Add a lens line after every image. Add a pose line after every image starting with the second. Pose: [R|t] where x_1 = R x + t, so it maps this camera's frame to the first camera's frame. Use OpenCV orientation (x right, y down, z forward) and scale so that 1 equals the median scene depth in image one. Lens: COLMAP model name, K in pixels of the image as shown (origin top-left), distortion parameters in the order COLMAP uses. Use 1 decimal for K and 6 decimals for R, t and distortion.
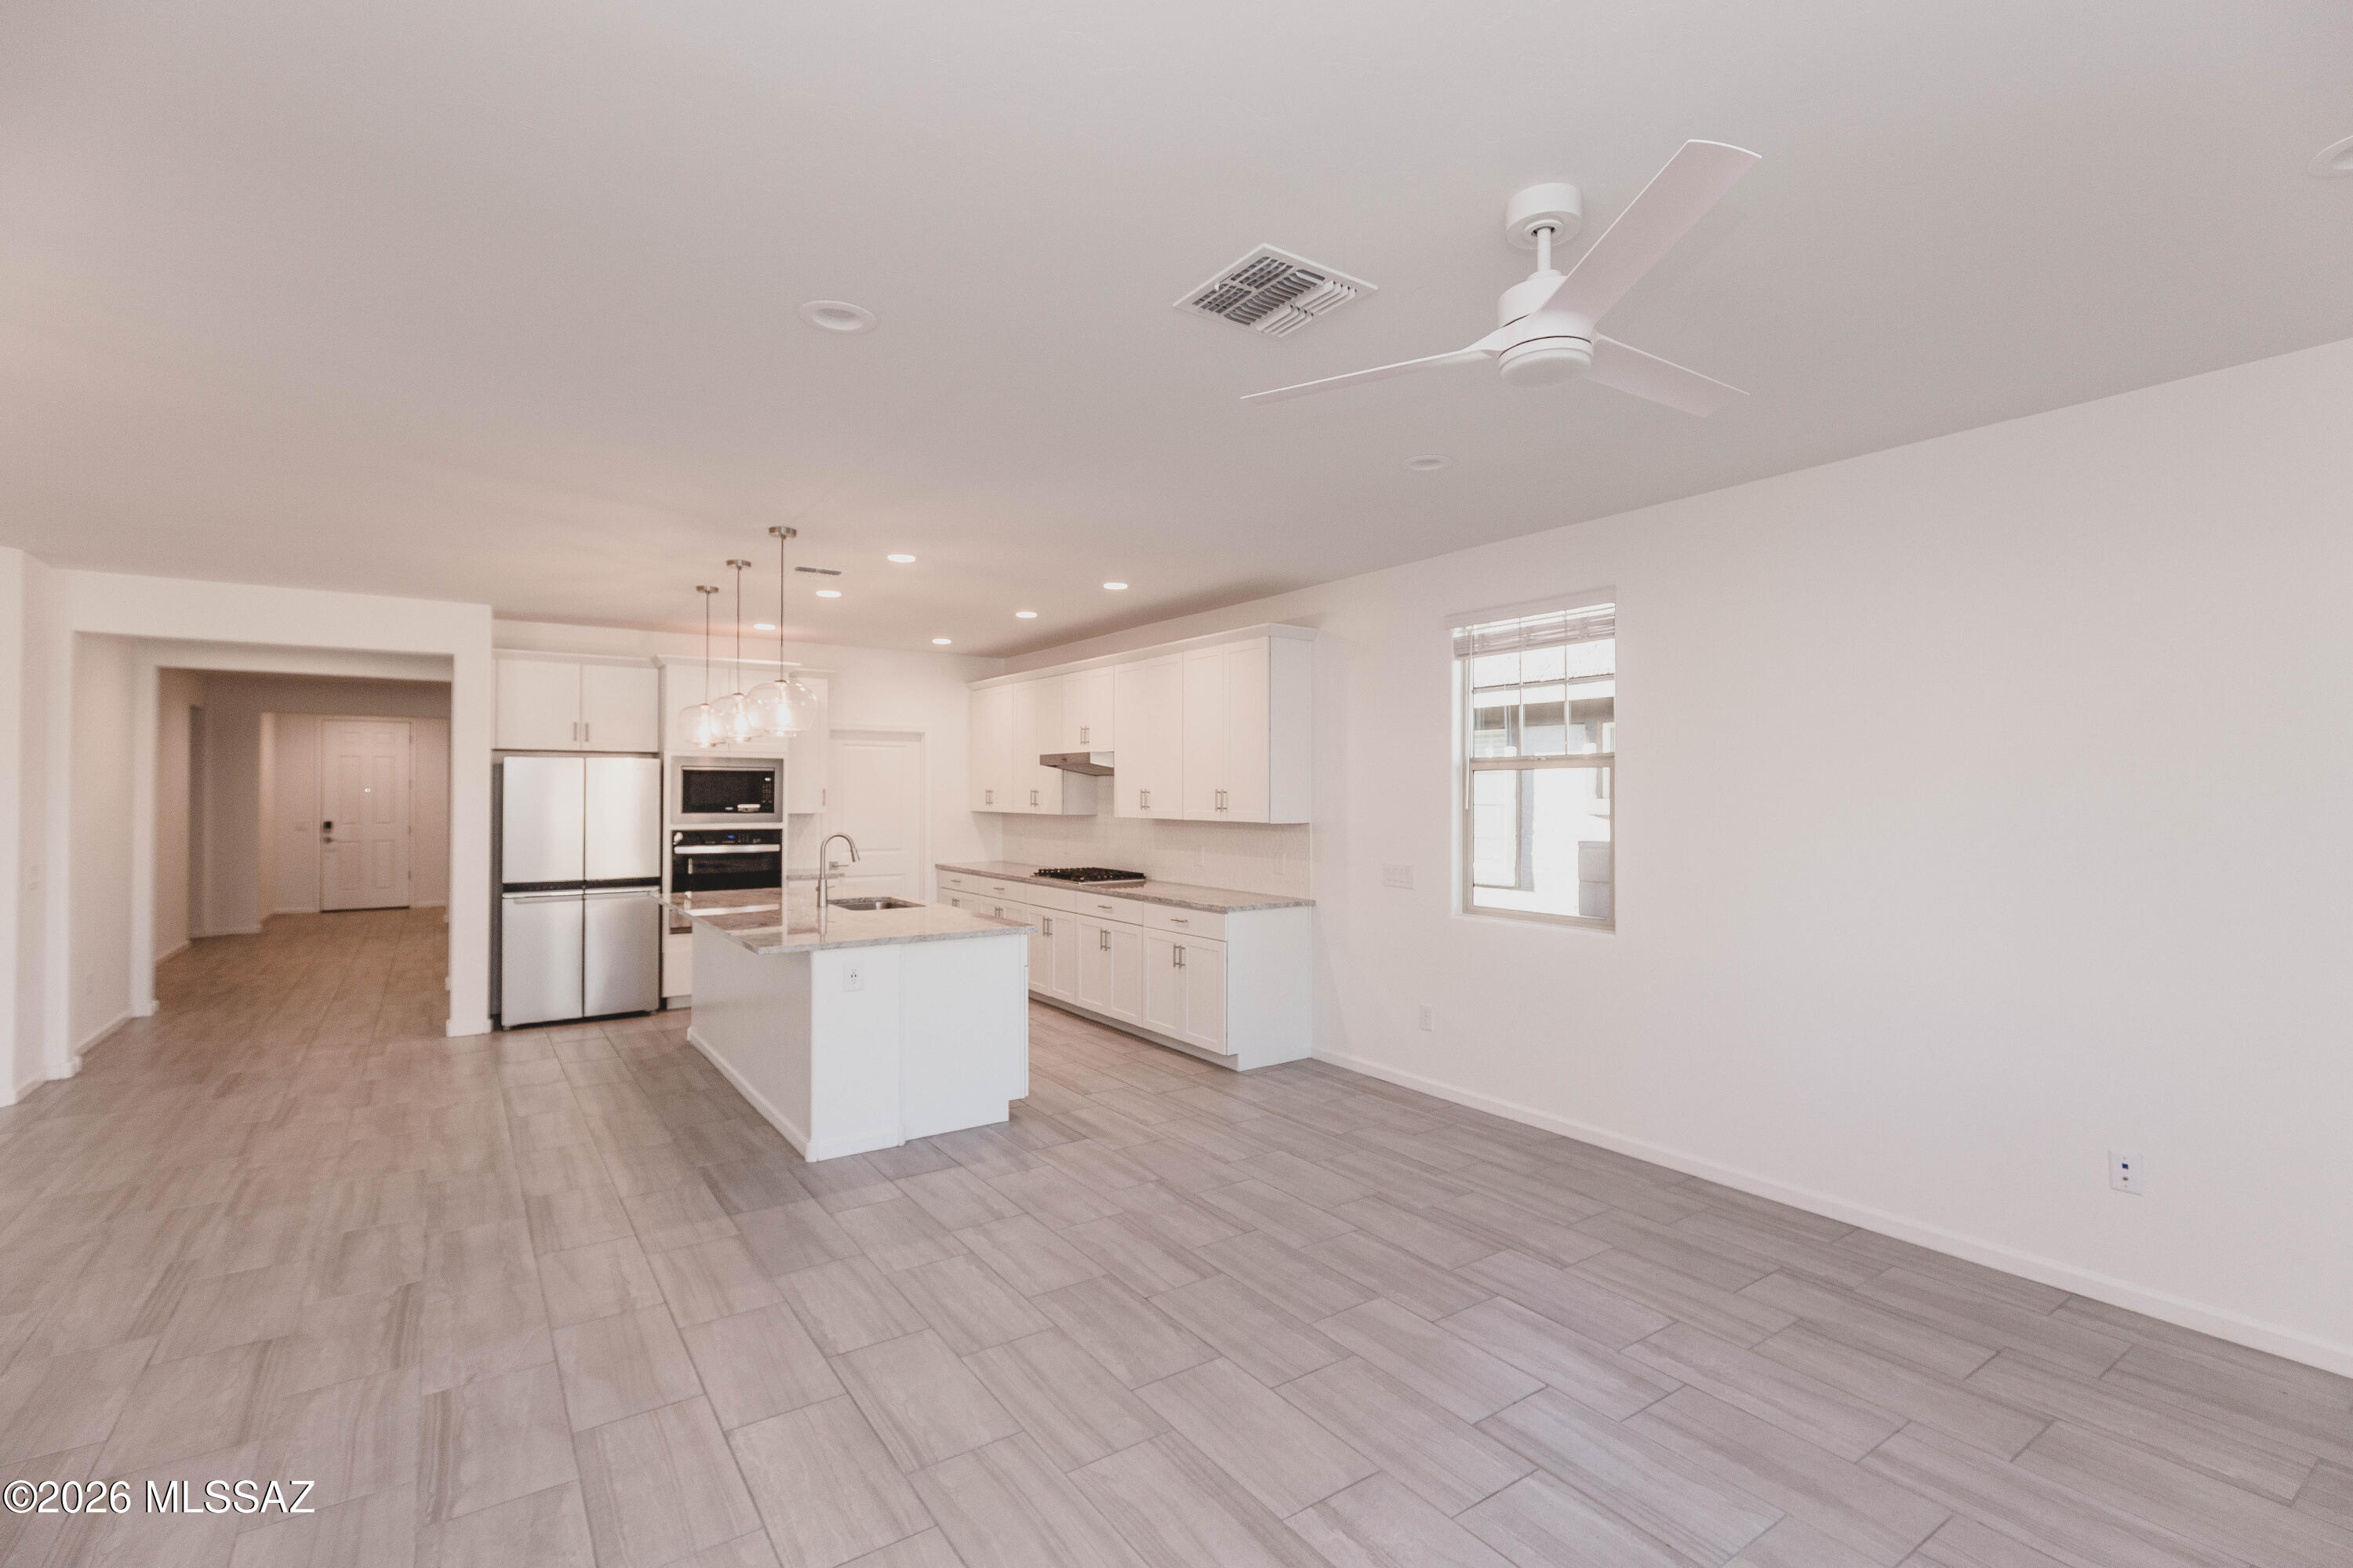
lens RADIAL K [[1066.3, 0, 1176.5], [0, 1066.3, 784.0], [0, 0, 1]] dist [-0.001458, -0.000088]
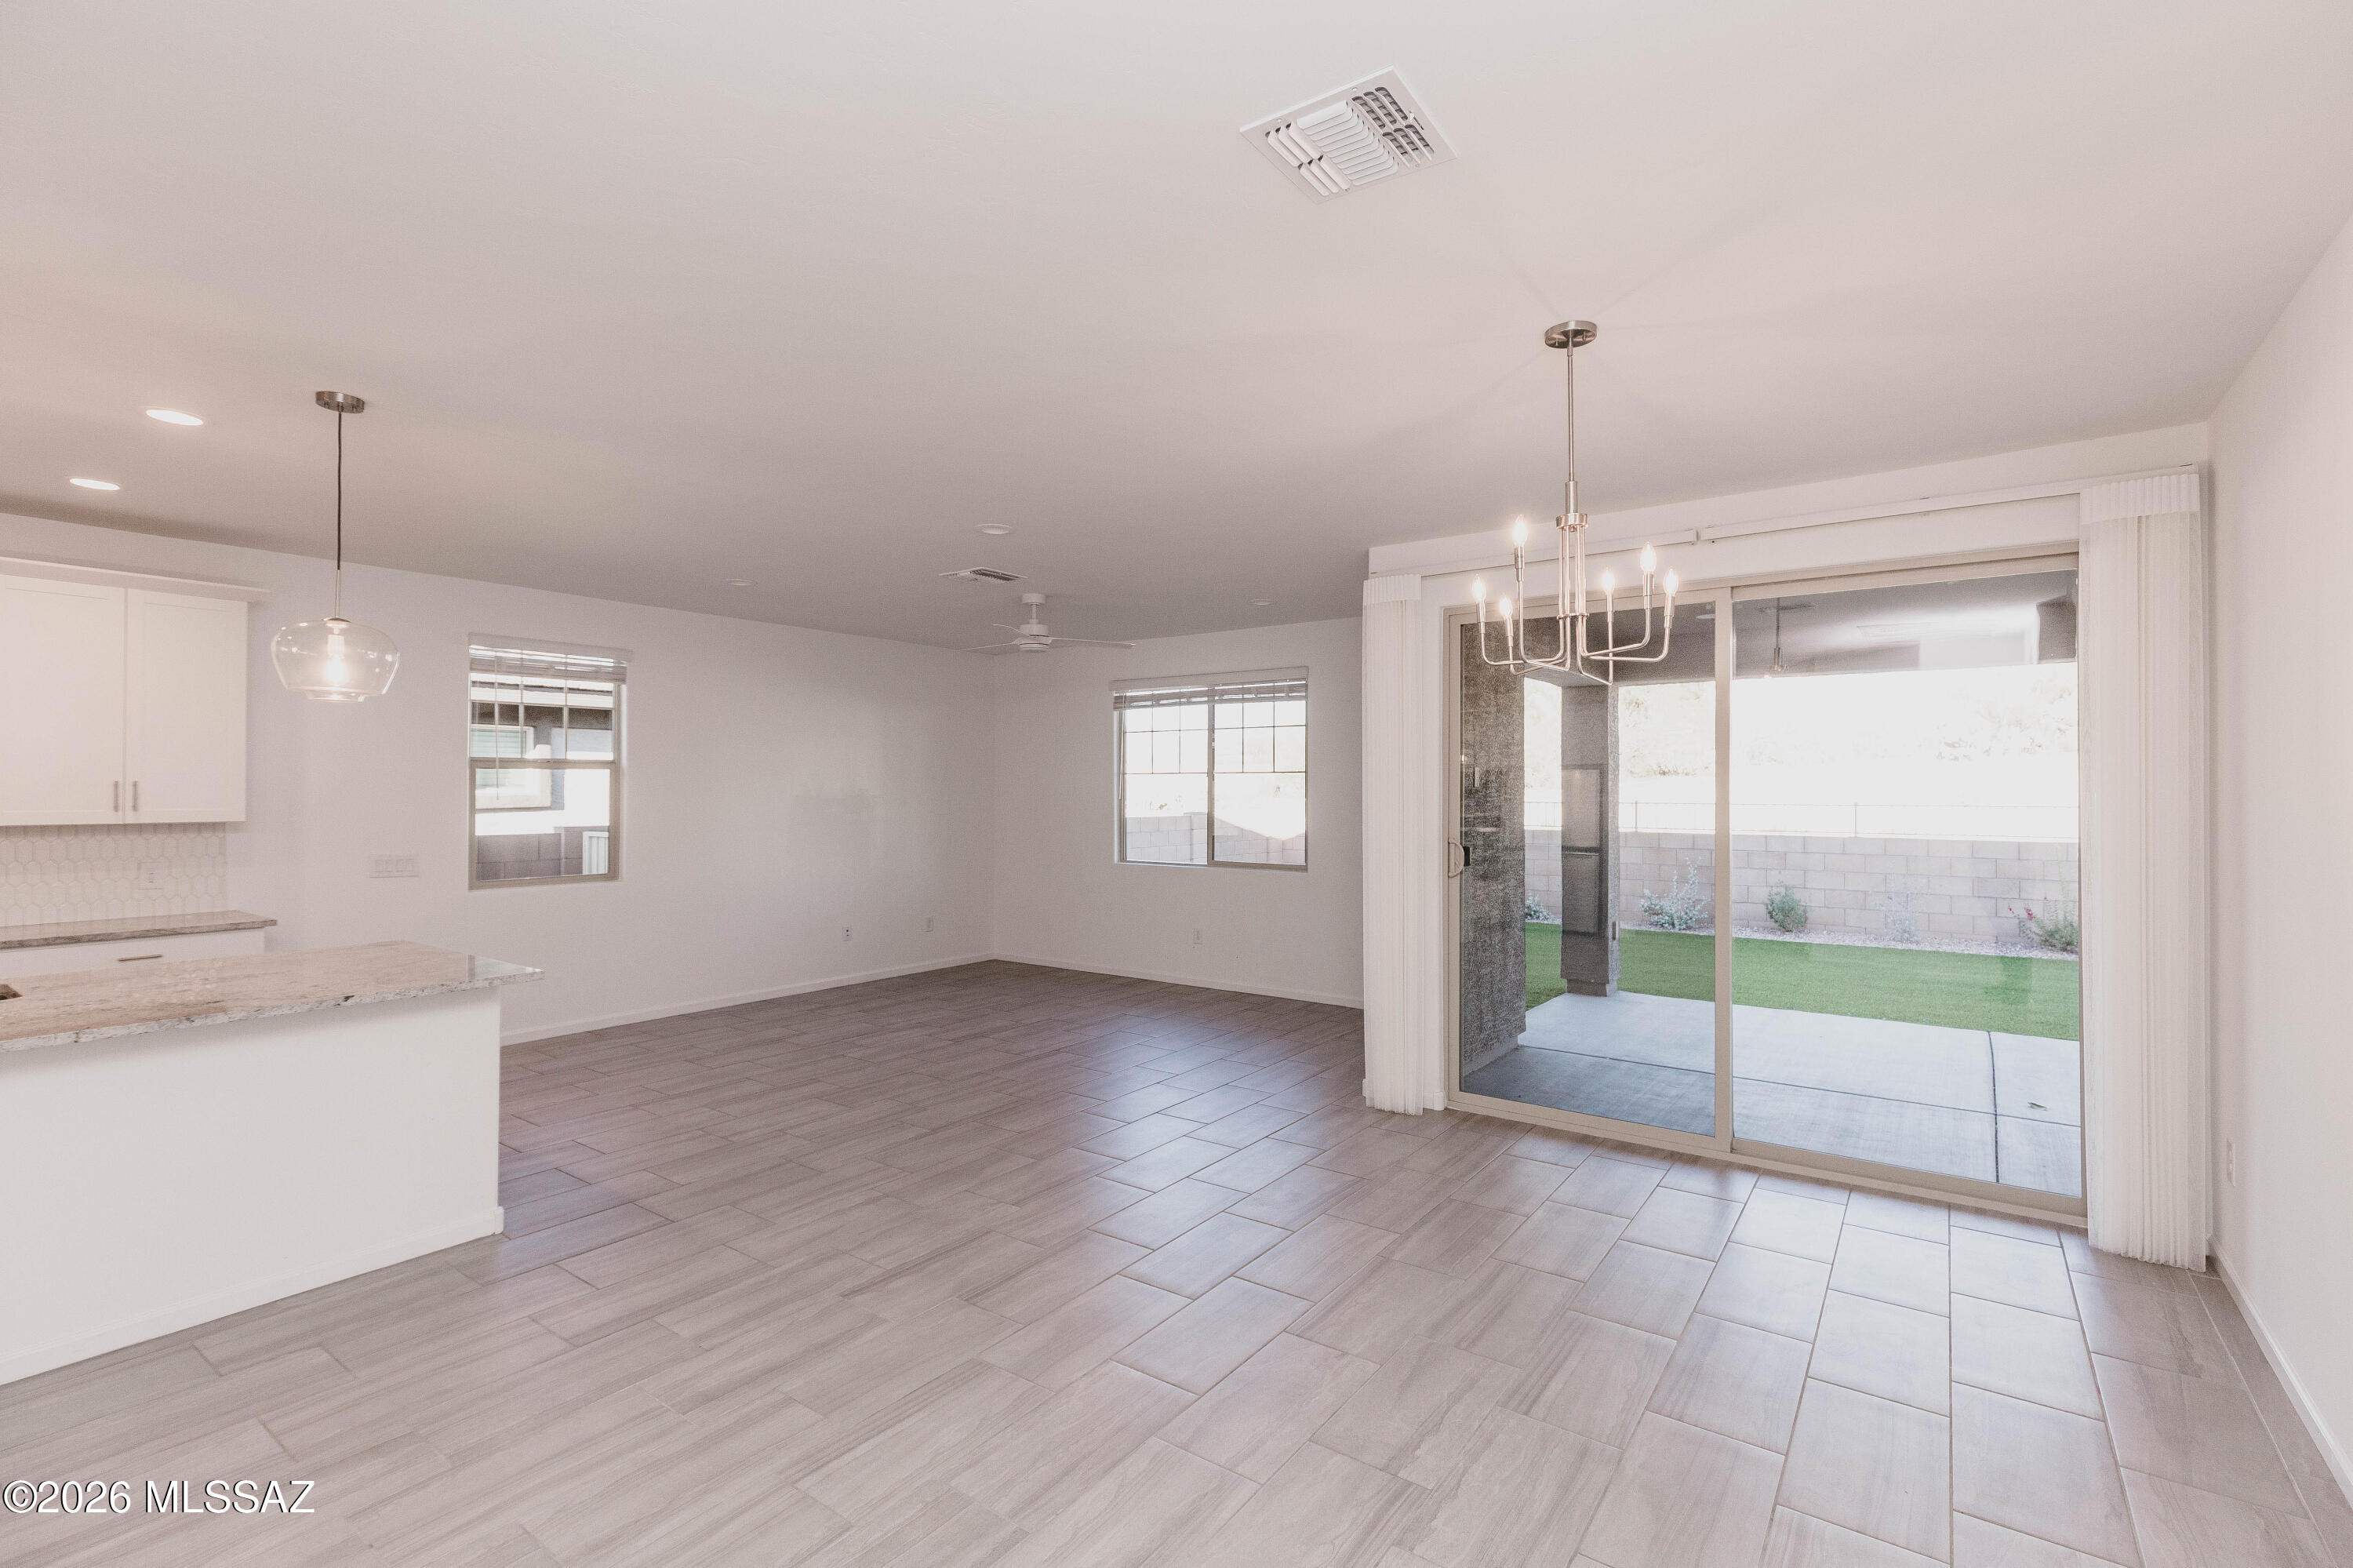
lens RADIAL K [[1045.7, 0, 1176.5], [0, 1045.7, 784.0], [0, 0, 1]] dist [0.001214, 0.000635]
pose [[-0.328182, 0.002490, 0.944611, -1.266068], [-0.011852, 0.999907, -0.006753, 0.005120], [-0.944540, -0.013412, -0.328122, 0.762423]]
